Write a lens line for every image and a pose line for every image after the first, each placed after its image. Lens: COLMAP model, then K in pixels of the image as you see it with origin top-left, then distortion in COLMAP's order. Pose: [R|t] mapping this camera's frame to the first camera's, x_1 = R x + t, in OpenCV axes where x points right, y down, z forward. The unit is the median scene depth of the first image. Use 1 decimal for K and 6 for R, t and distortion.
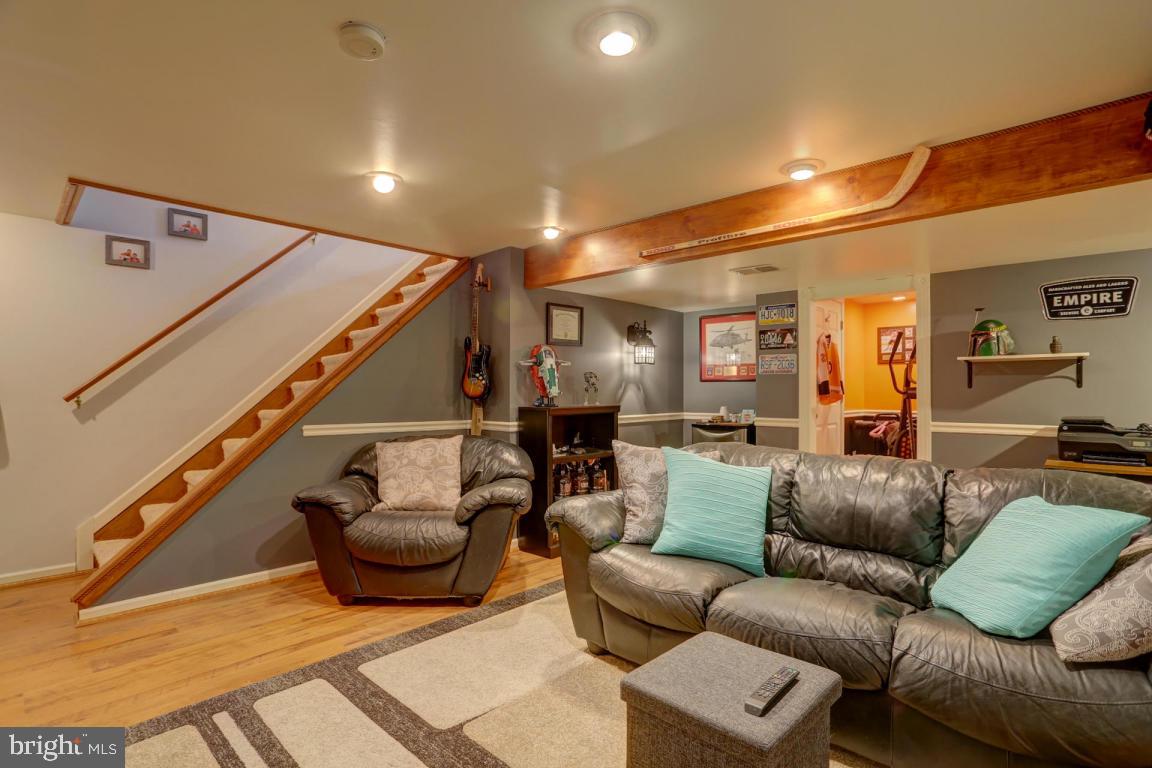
lens RADIAL K [[565.5, 0, 577.5], [0, 565.5, 386.7], [0, 0, 1]] dist [-0.041408, 0.000615]
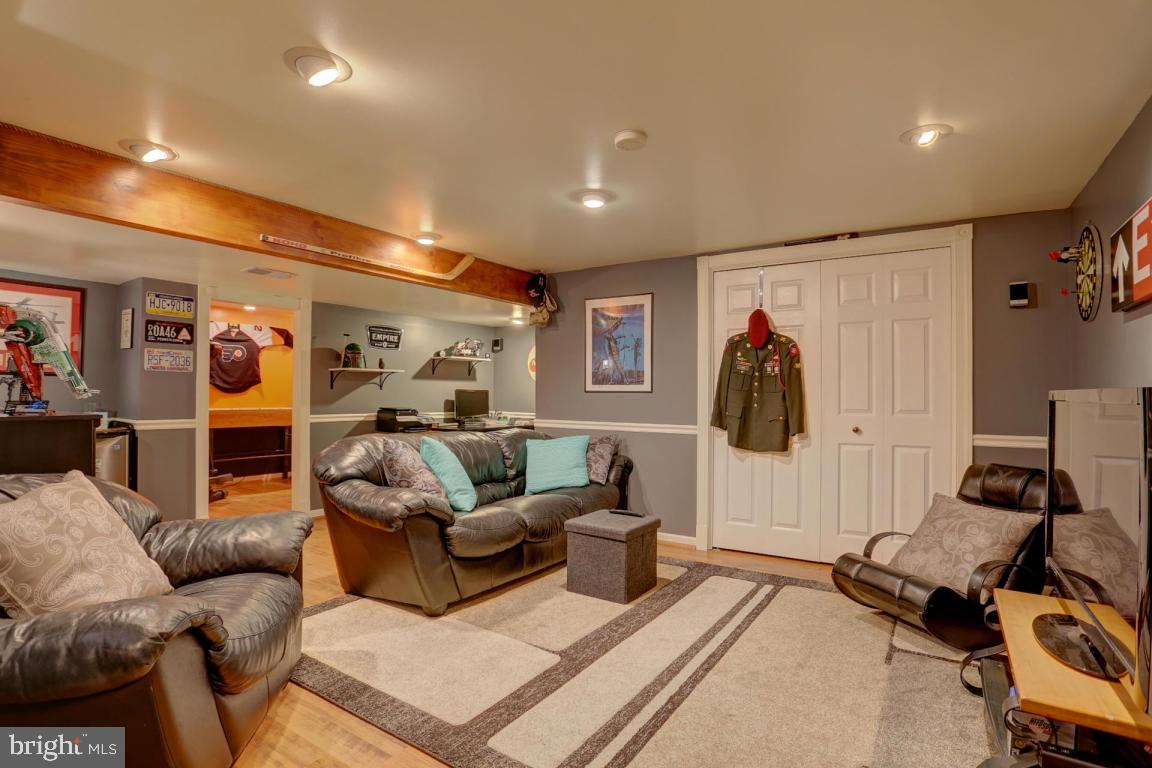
lens RADIAL K [[565.5, 0, 578.7], [0, 565.5, 387.9], [0, 0, 1]] dist [-0.041408, 0.000615]
pose [[-0.167399, 0.007923, 0.985857, -0.874277], [-0.017072, 0.999794, -0.010934, 0.004860], [-0.985741, -0.018661, -0.167229, 0.680442]]
